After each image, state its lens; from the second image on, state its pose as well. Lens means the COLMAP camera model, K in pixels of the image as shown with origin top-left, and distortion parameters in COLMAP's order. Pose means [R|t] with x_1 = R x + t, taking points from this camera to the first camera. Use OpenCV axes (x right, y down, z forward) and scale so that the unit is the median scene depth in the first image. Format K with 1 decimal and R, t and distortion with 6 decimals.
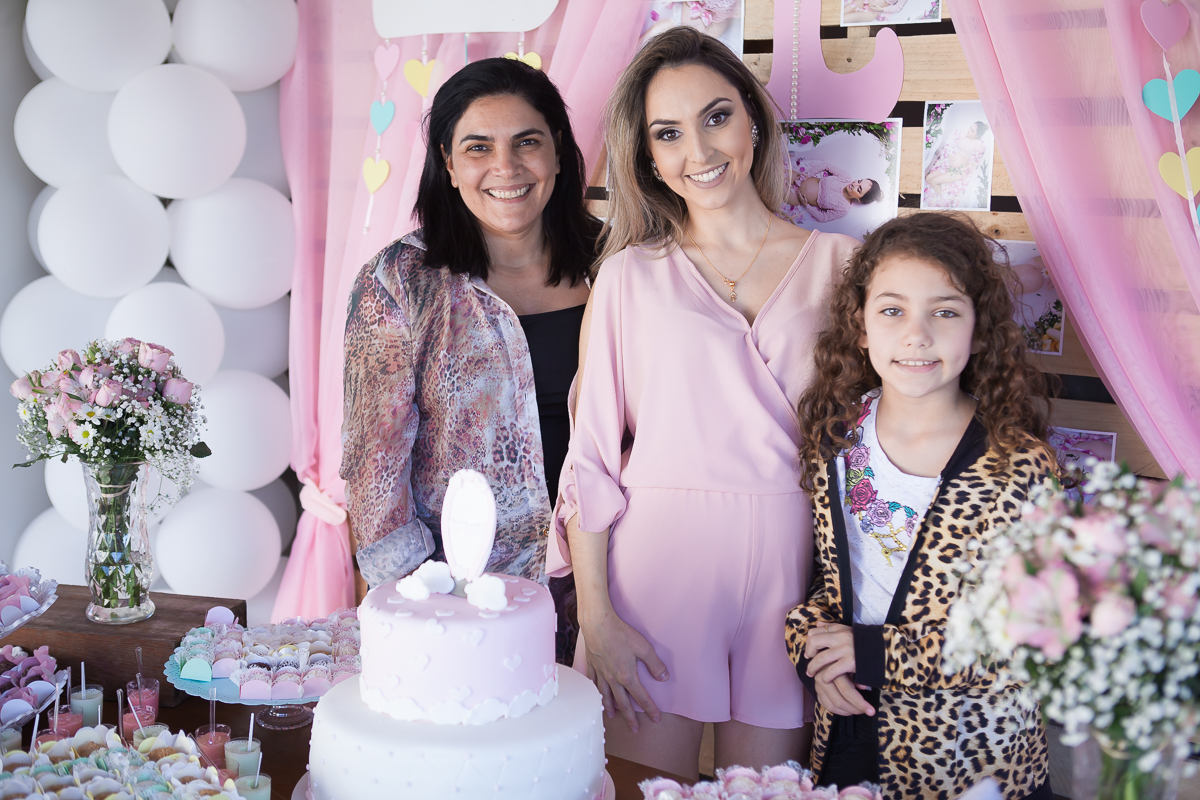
lens RADIAL K [[1393.3, 0, 597.6], [0, 1393.3, 399.4], [0, 0, 1]] dist [-0.037407, 0.071377]
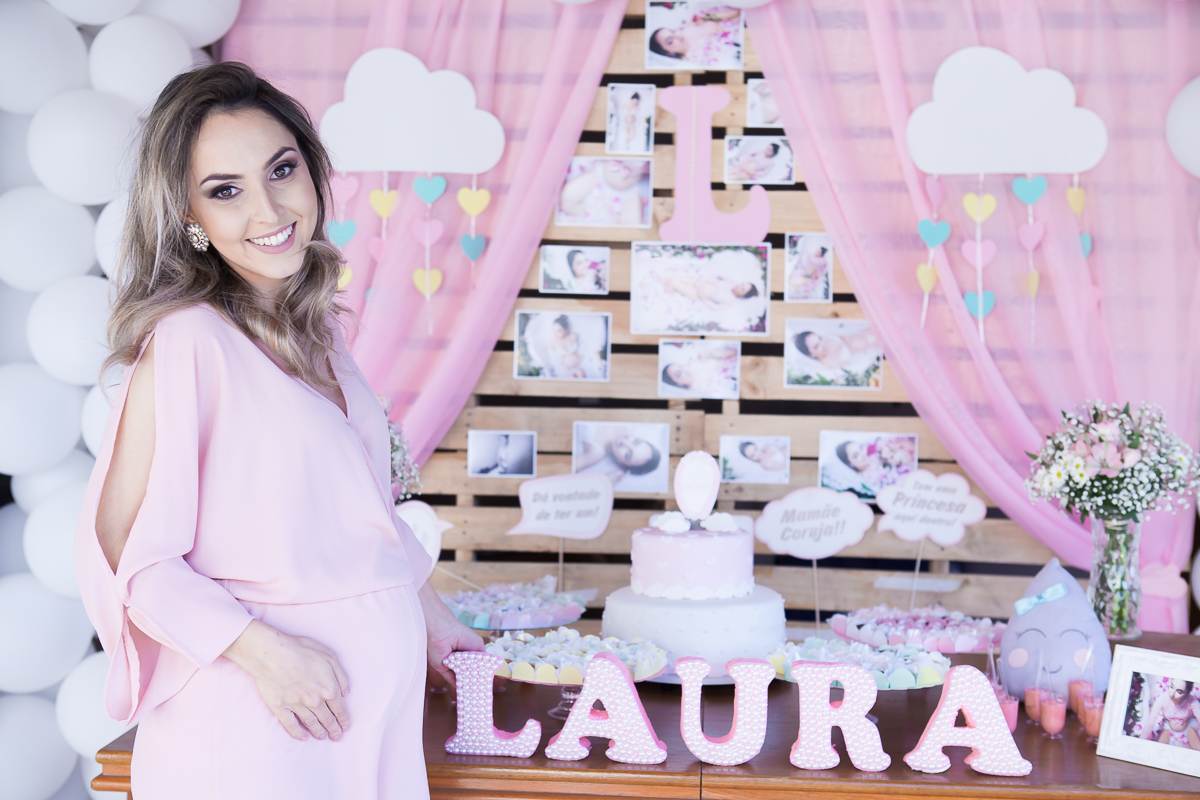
lens RADIAL K [[1641.9, 0, 597.2], [0, 1641.9, 415.8], [0, 0, 1]] dist [-0.006758, 0.069514]
pose [[0.861191, -0.033598, 0.507170, -0.964258], [0.079485, 0.994439, -0.069090, 0.109137], [-0.502028, 0.099812, 0.859072, -0.498662]]
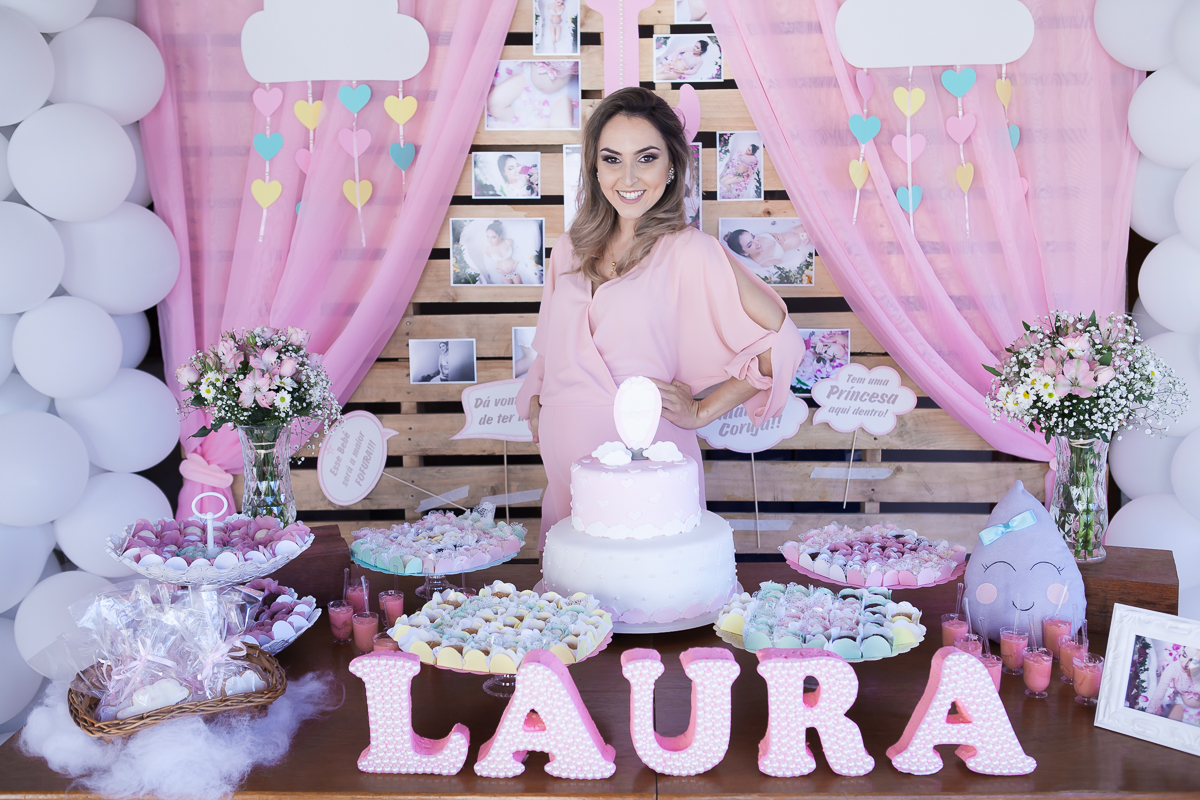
lens RADIAL K [[1249.9, 0, 609.2], [0, 1249.9, 398.9], [0, 0, 1]] dist [-0.074852, 0.126808]
pose [[0.835799, -0.121005, 0.535535, -0.704131], [0.116242, 0.992299, 0.042795, 0.010171], [-0.536589, 0.026483, 0.843428, -0.117021]]
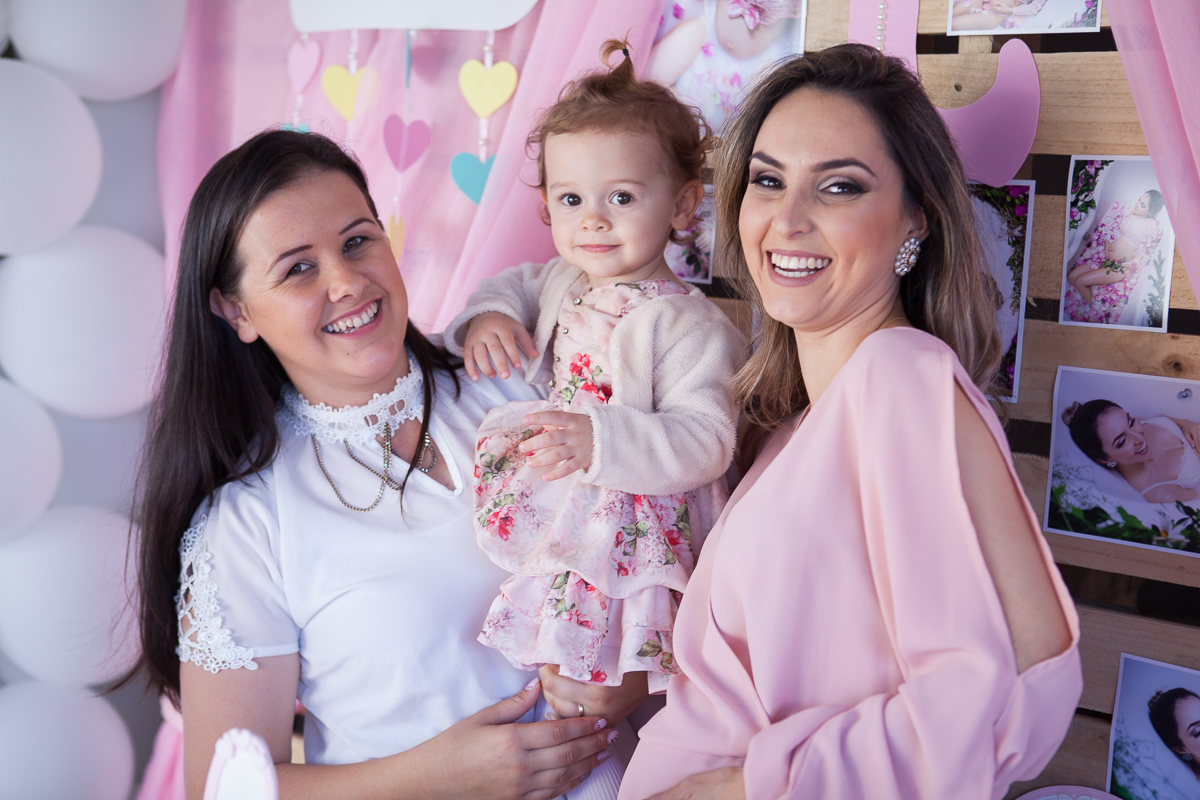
lens RADIAL K [[1937.2, 0, 601.0], [0, 1937.2, 400.2], [0, 0, 1]] dist [0.091283, 0.054209]
pose [[0.995005, 0.042392, -0.090379, 0.116112], [-0.047841, 0.997111, -0.058995, -0.043486], [0.087617, 0.063024, 0.994159, 0.109667]]
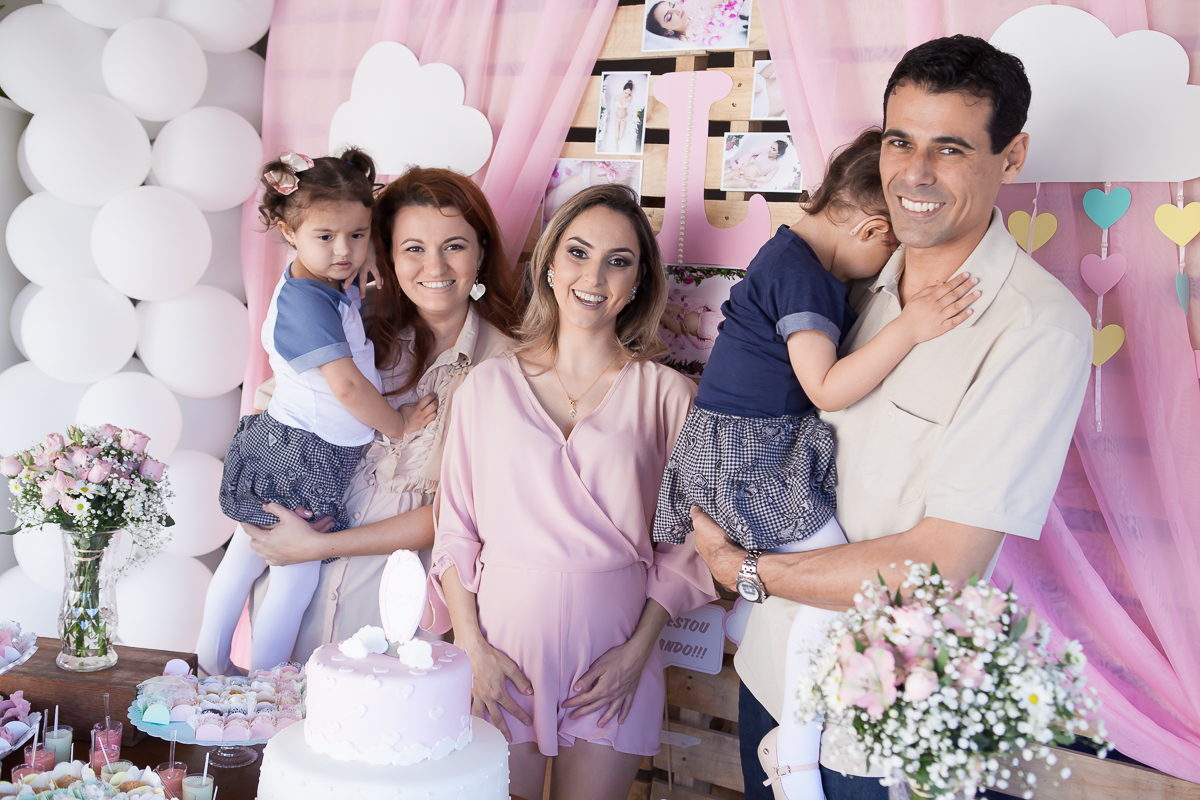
lens RADIAL K [[1244.9, 0, 600.8], [0, 1244.9, 398.5], [0, 0, 1]] dist [-0.068076, 0.119301]
pose [[0.995512, 0.040210, 0.085673, -0.017677], [-0.034591, 0.997214, -0.066095, -0.012121], [-0.088092, 0.062834, 0.994129, -0.069765]]
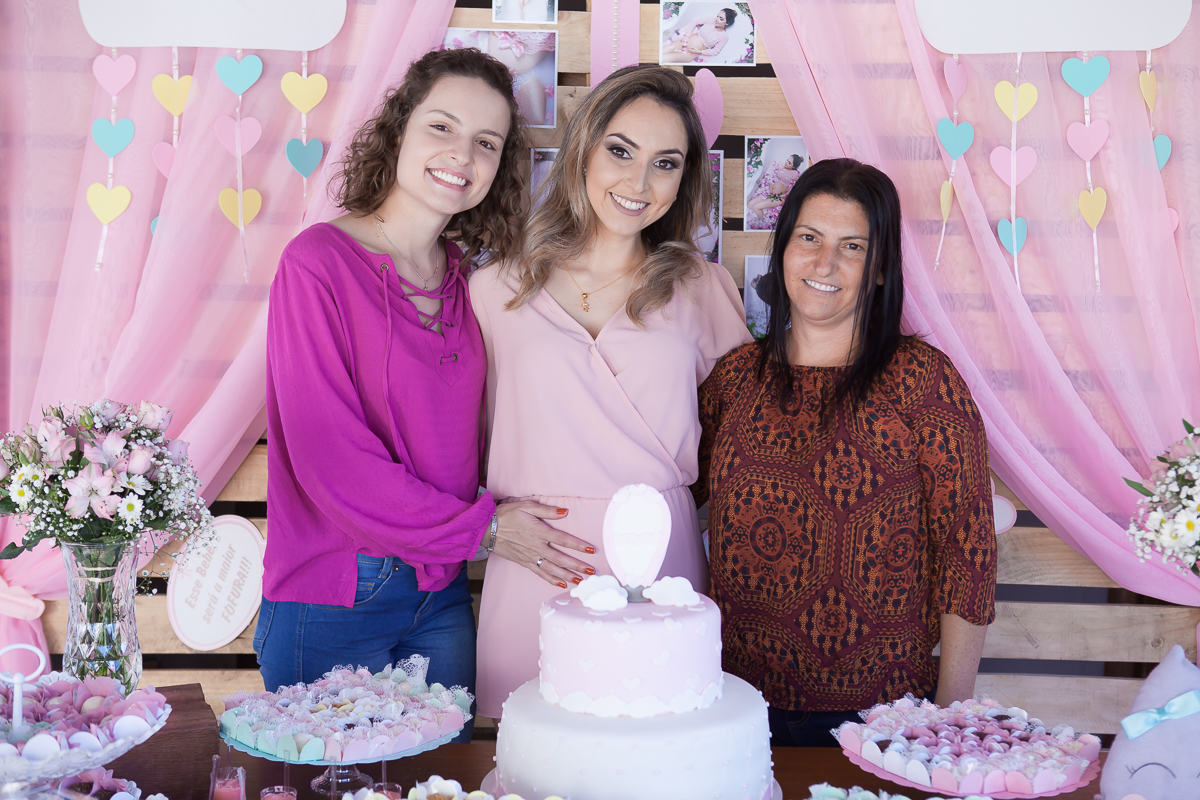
lens RADIAL K [[1721.8, 0, 610.5], [0, 1721.8, 395.8], [0, 0, 1]] dist [0.026042, 0.044380]
pose [[0.821257, -0.076553, 0.565400, -0.709760], [0.093069, 0.995660, -0.000376, -0.016303], [-0.562917, 0.052930, 0.824817, -0.082440]]
